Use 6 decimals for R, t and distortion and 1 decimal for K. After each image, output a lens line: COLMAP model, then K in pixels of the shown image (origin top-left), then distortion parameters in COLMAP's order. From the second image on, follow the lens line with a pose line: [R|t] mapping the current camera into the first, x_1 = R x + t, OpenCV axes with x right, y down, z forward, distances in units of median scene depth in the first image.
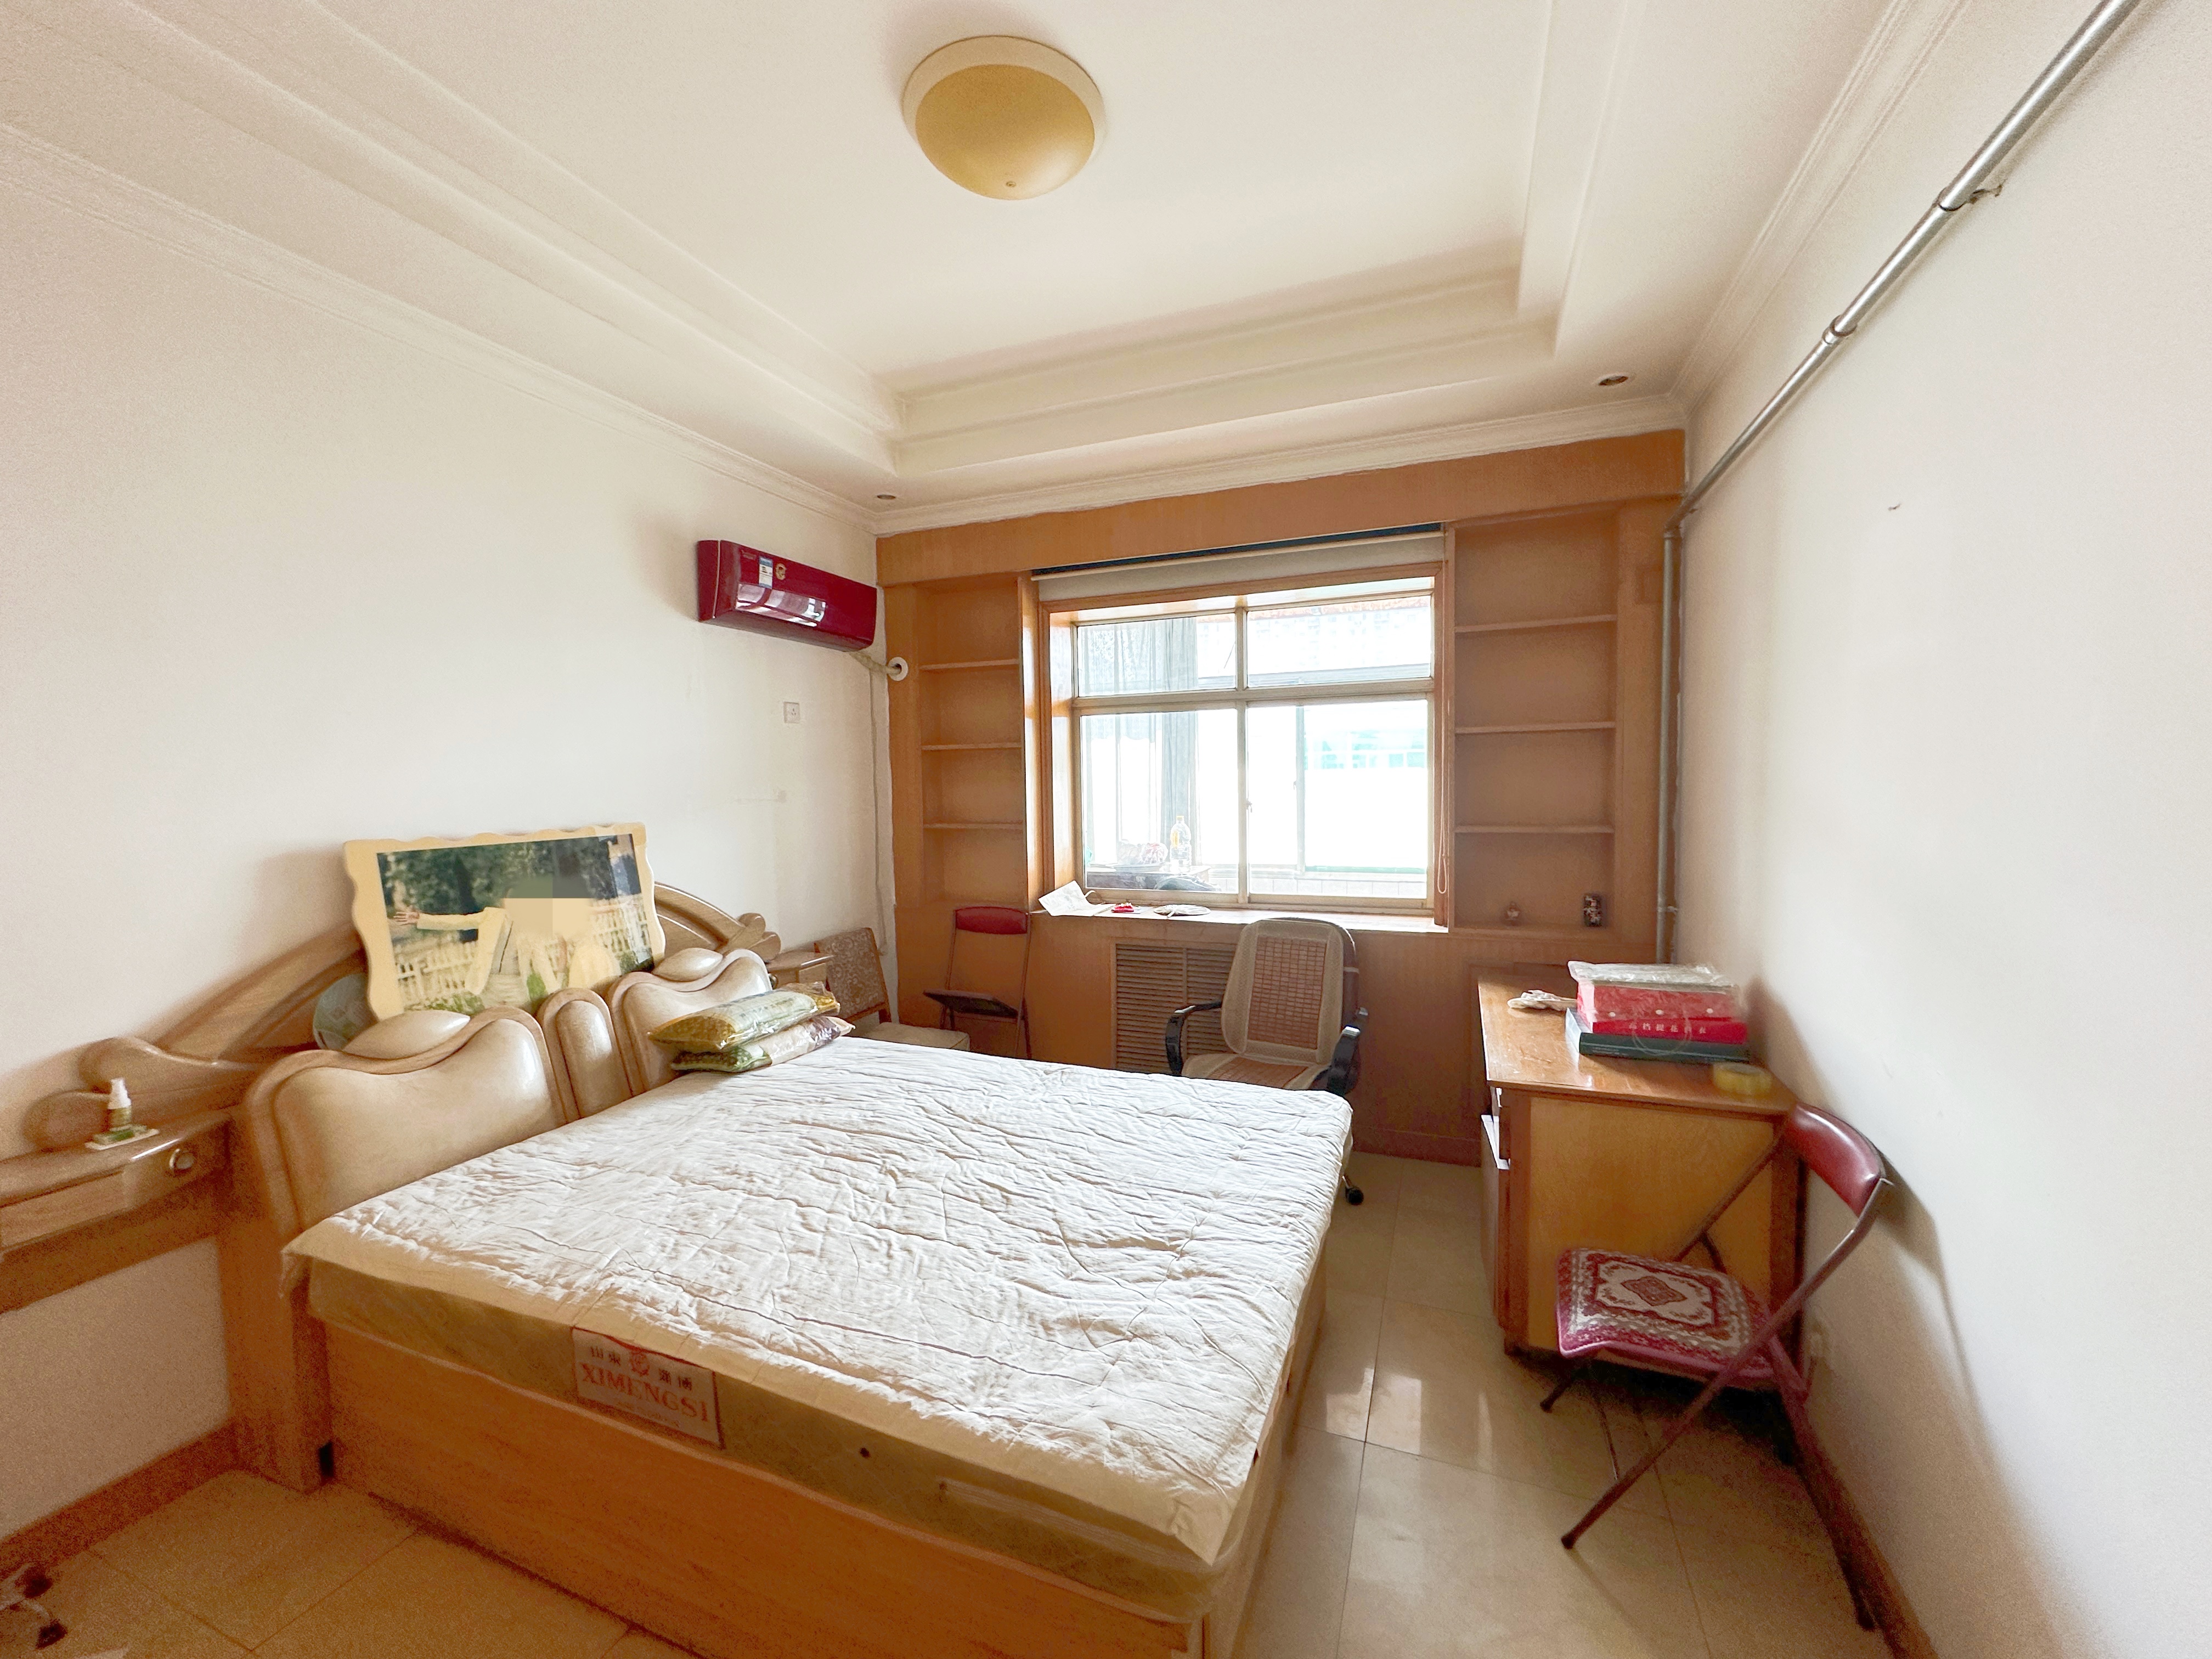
lens RADIAL K [[878.6, 0, 1109.7], [0, 878.6, 829.6], [0, 0, 1]] dist [-0.000551, -0.000010]
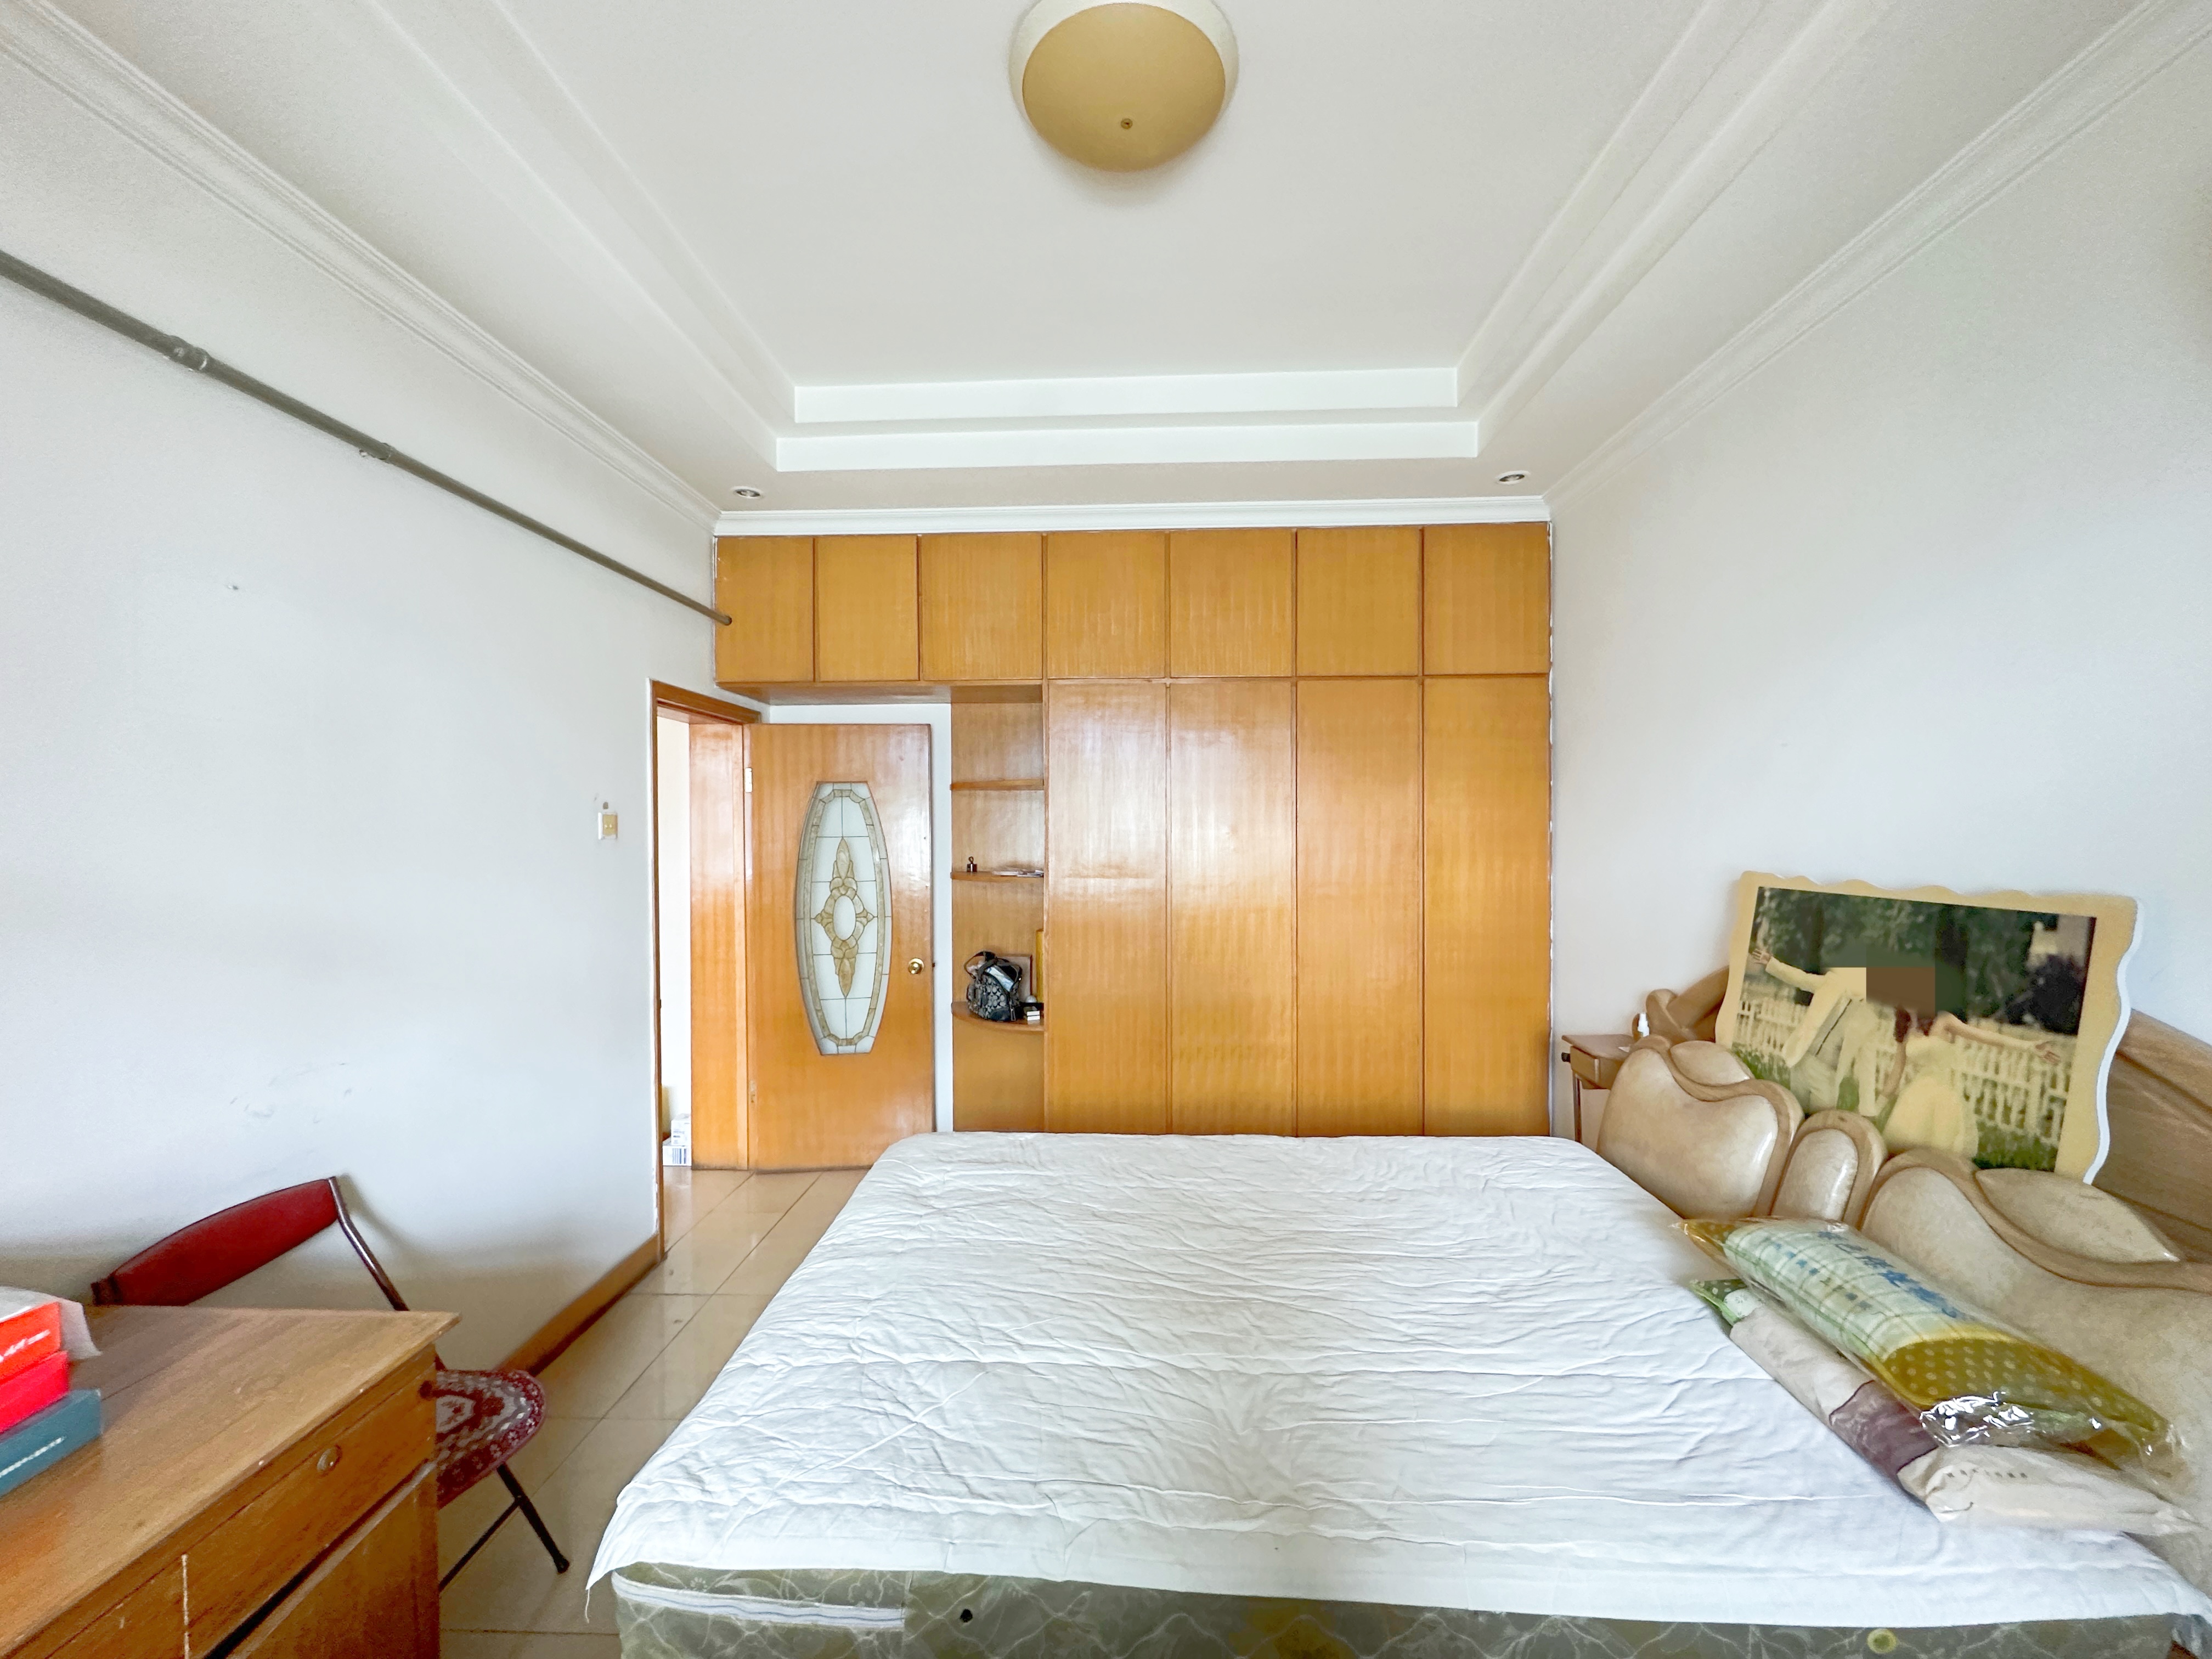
lens RADIAL K [[878.6, 0, 1109.7], [0, 878.6, 829.6], [0, 0, 1]] dist [-0.000551, -0.000010]
pose [[-0.942419, 0.021698, -0.333729, 0.175770], [0.000390, 0.997964, 0.063784, -0.095495], [0.334433, 0.059981, -0.940509, 1.599169]]
